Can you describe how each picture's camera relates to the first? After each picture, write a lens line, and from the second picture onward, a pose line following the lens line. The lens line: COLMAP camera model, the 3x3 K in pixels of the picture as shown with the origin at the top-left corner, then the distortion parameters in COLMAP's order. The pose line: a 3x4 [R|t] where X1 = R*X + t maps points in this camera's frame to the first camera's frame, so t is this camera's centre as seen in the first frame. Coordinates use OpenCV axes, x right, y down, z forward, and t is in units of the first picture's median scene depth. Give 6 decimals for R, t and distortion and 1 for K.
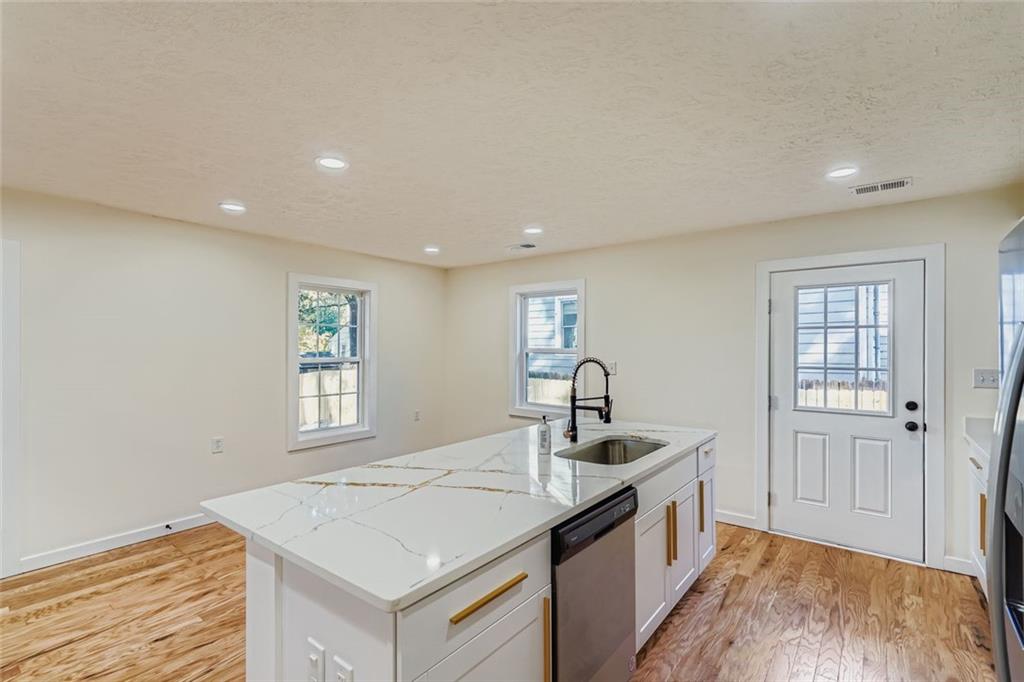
lens RADIAL K [[474.2, 0, 509.8], [0, 474.2, 343.6], [0, 0, 1]] dist [0.007816, -0.001755]
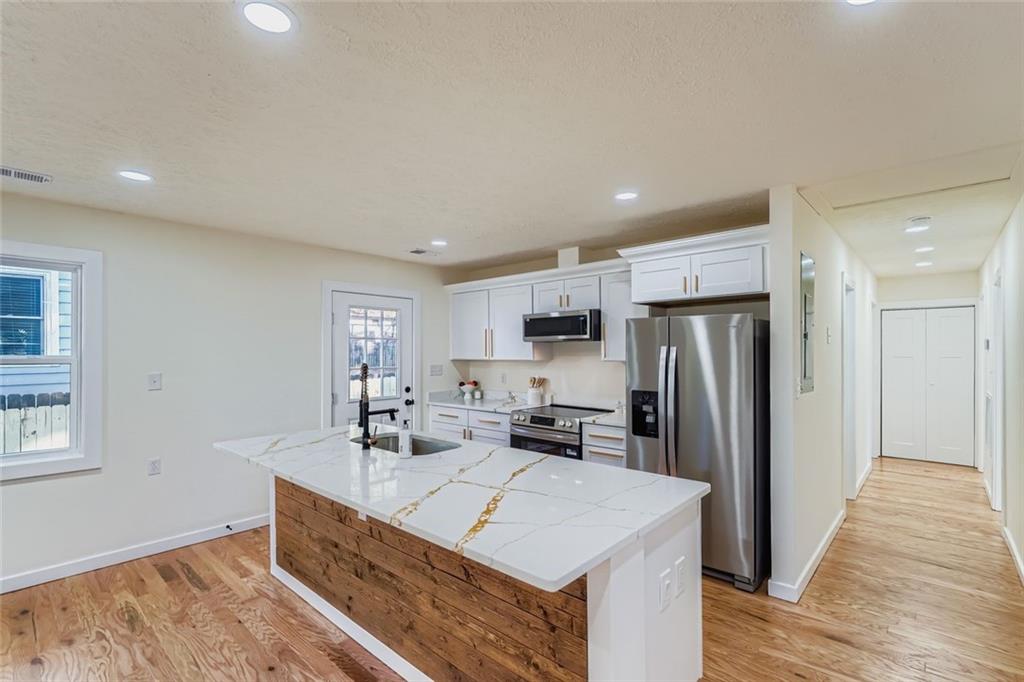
lens RADIAL K [[474.2, 0, 509.5], [0, 474.2, 352.1], [0, 0, 1]] dist [0.007816, -0.001755]
pose [[0.076240, -0.001290, 0.997089, -0.841017], [0.001161, 0.999999, 0.001205, 0.004547], [-0.997089, 0.001066, 0.076242, 0.637924]]
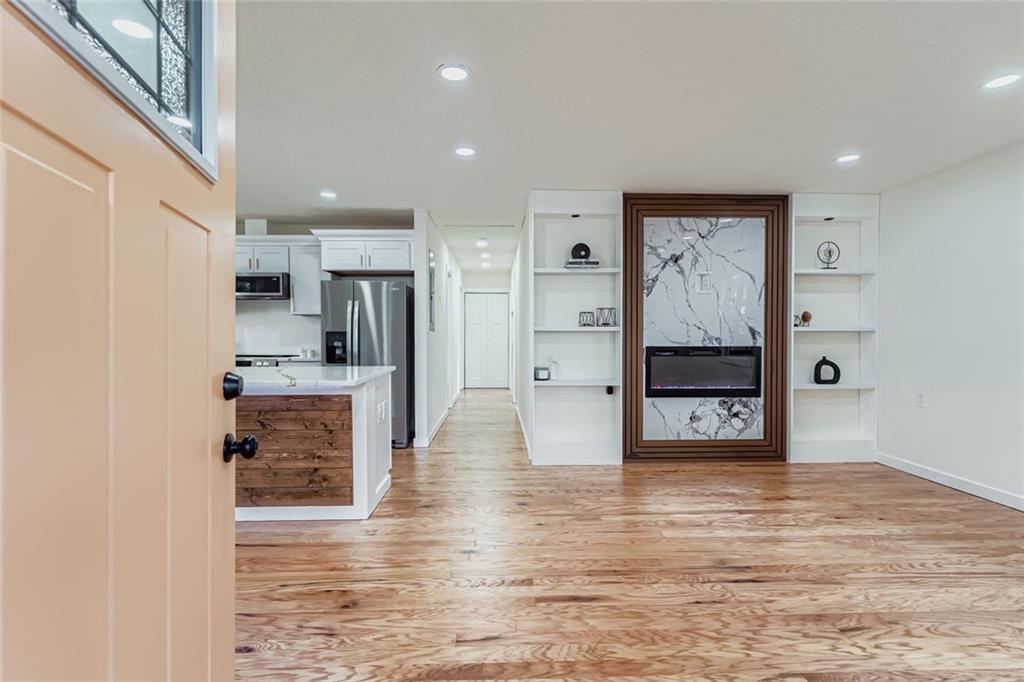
lens RADIAL K [[474.2, 0, 515.6], [0, 474.2, 338.3], [0, 0, 1]] dist [0.007816, -0.001755]
pose [[-0.641553, -0.009110, 0.767025, -1.366364], [-0.002223, 0.999947, 0.010017, 0.112077], [-0.767076, 0.004722, -0.641539, 1.000443]]
